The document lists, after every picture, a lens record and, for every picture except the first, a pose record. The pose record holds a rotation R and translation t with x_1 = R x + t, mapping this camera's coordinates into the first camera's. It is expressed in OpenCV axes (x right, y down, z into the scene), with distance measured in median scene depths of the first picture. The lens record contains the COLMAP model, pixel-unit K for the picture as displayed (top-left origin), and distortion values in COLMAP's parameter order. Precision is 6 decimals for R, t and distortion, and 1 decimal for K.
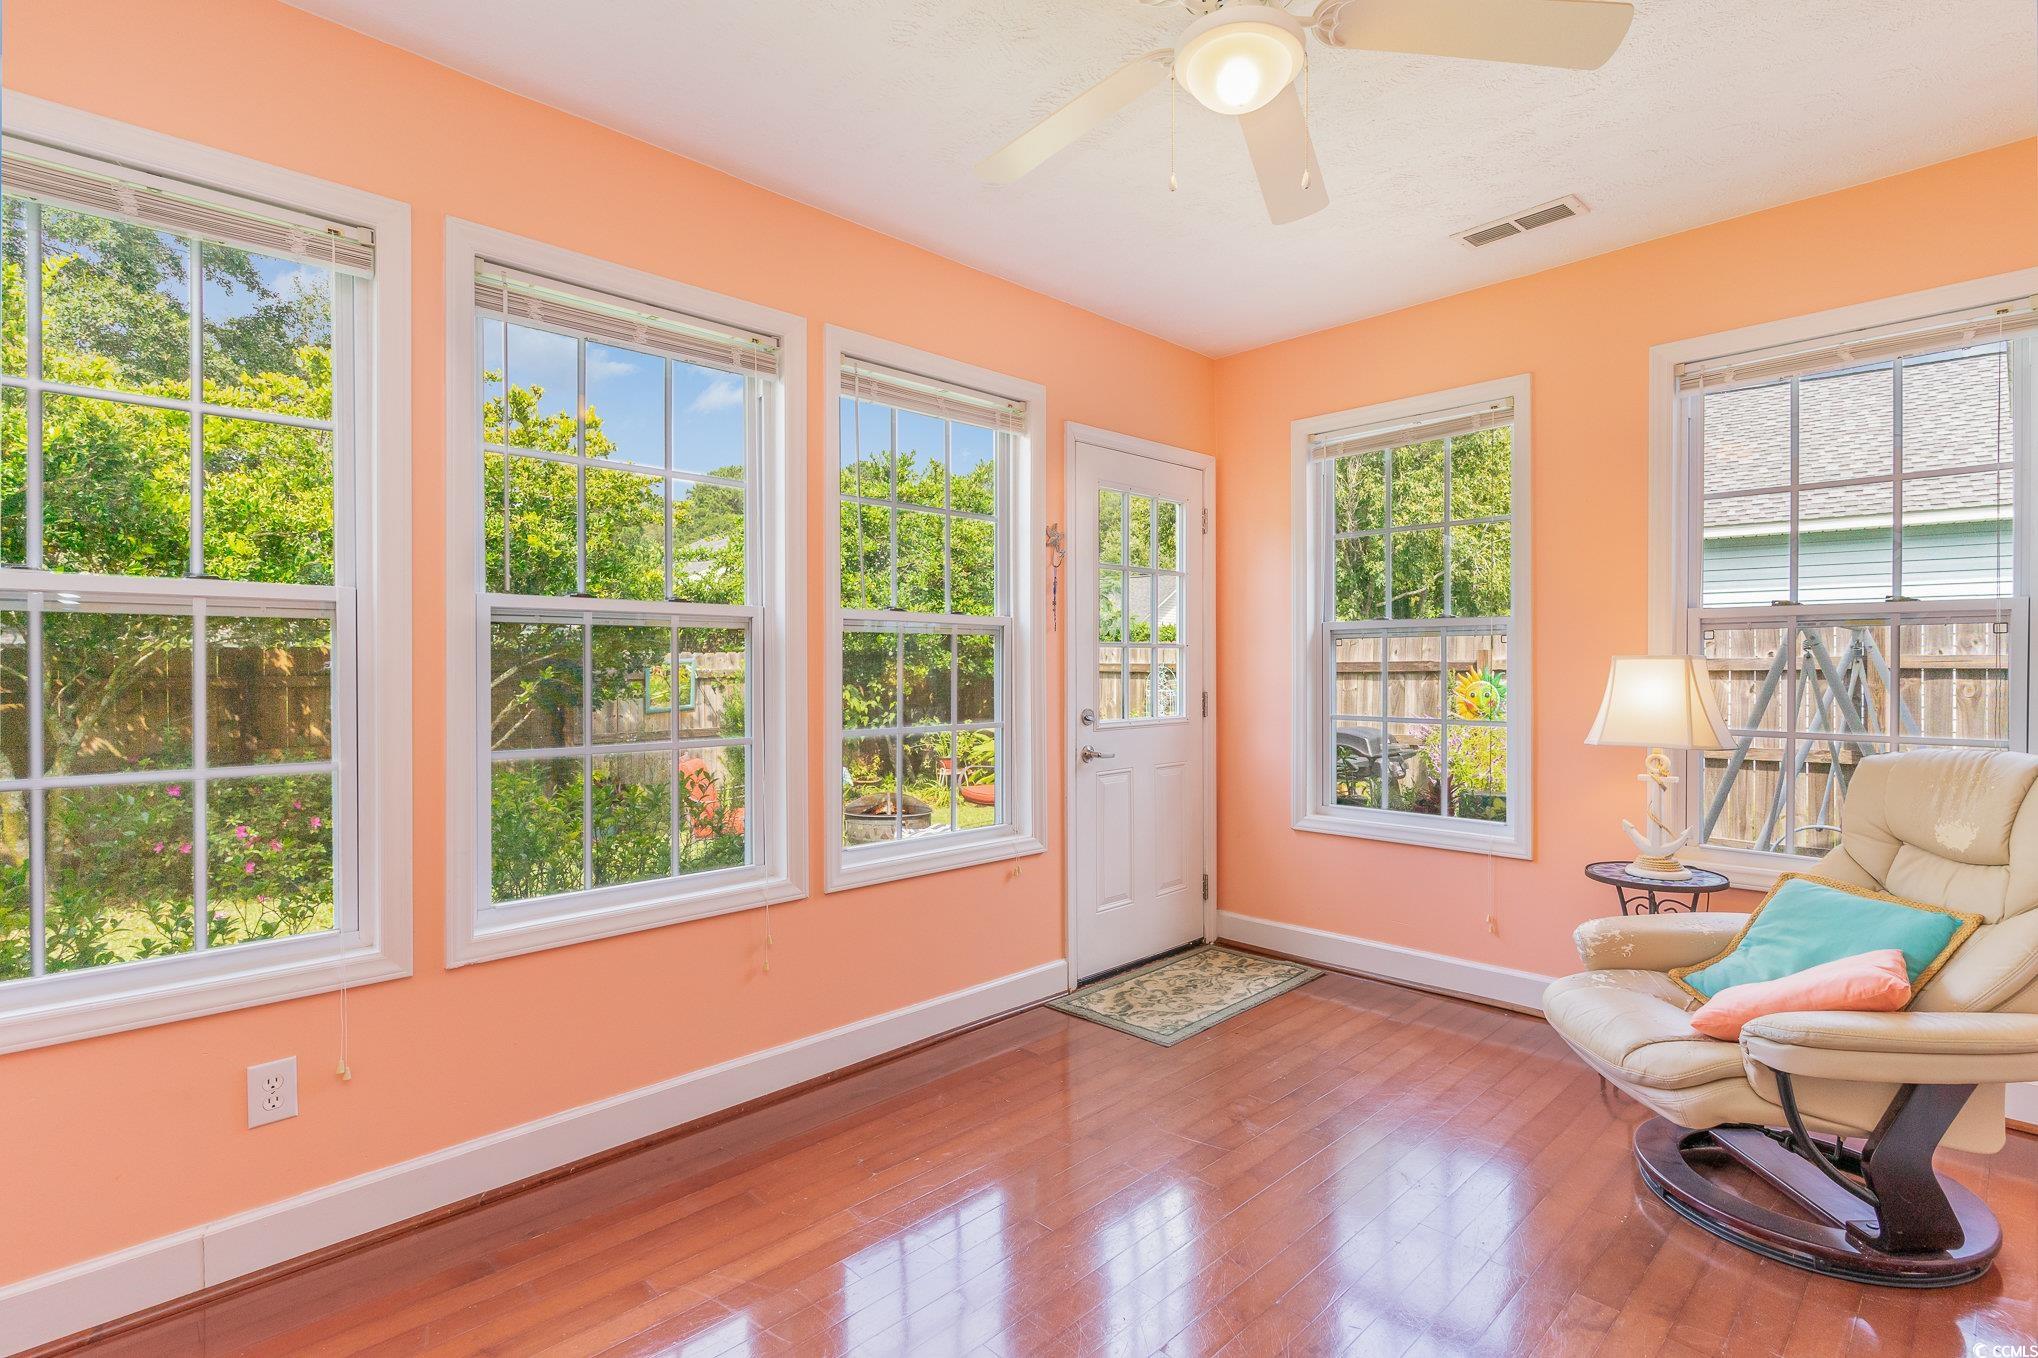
lens RADIAL K [[980.7, 0, 1030.5], [0, 980.7, 674.2], [0, 0, 1]] dist [0.004003, -0.000602]
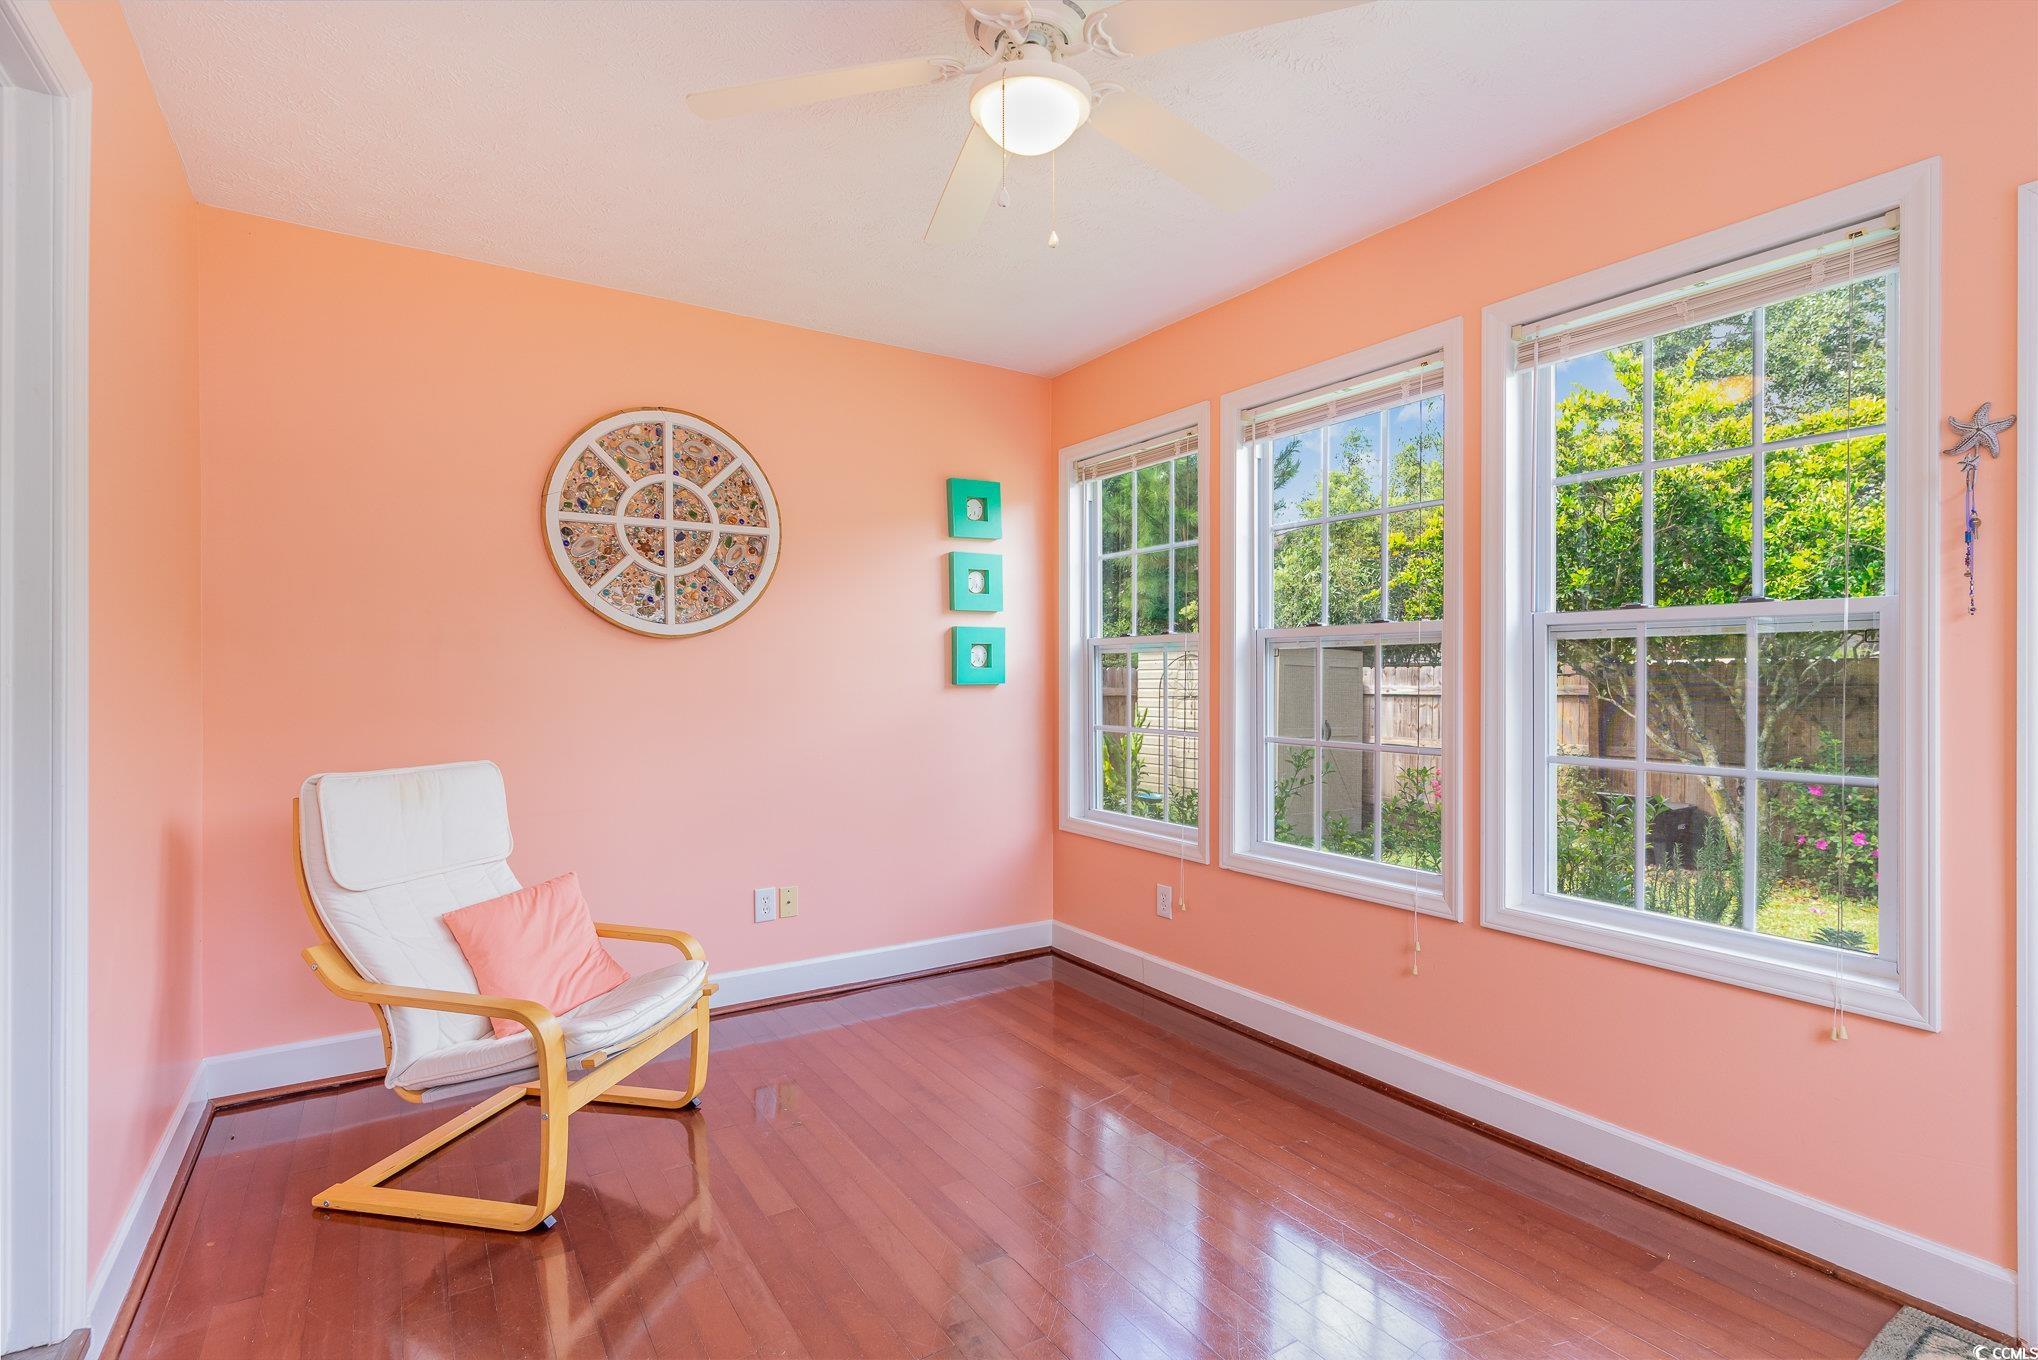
lens RADIAL K [[980.7, 0, 1026.1], [0, 980.7, 677.2], [0, 0, 1]] dist [0.004003, -0.000602]
pose [[-0.199683, 0.003146, -0.979855, 0.737469], [-0.009411, 0.999943, 0.005128, -0.010374], [0.979815, 0.010245, -0.199642, 0.719061]]
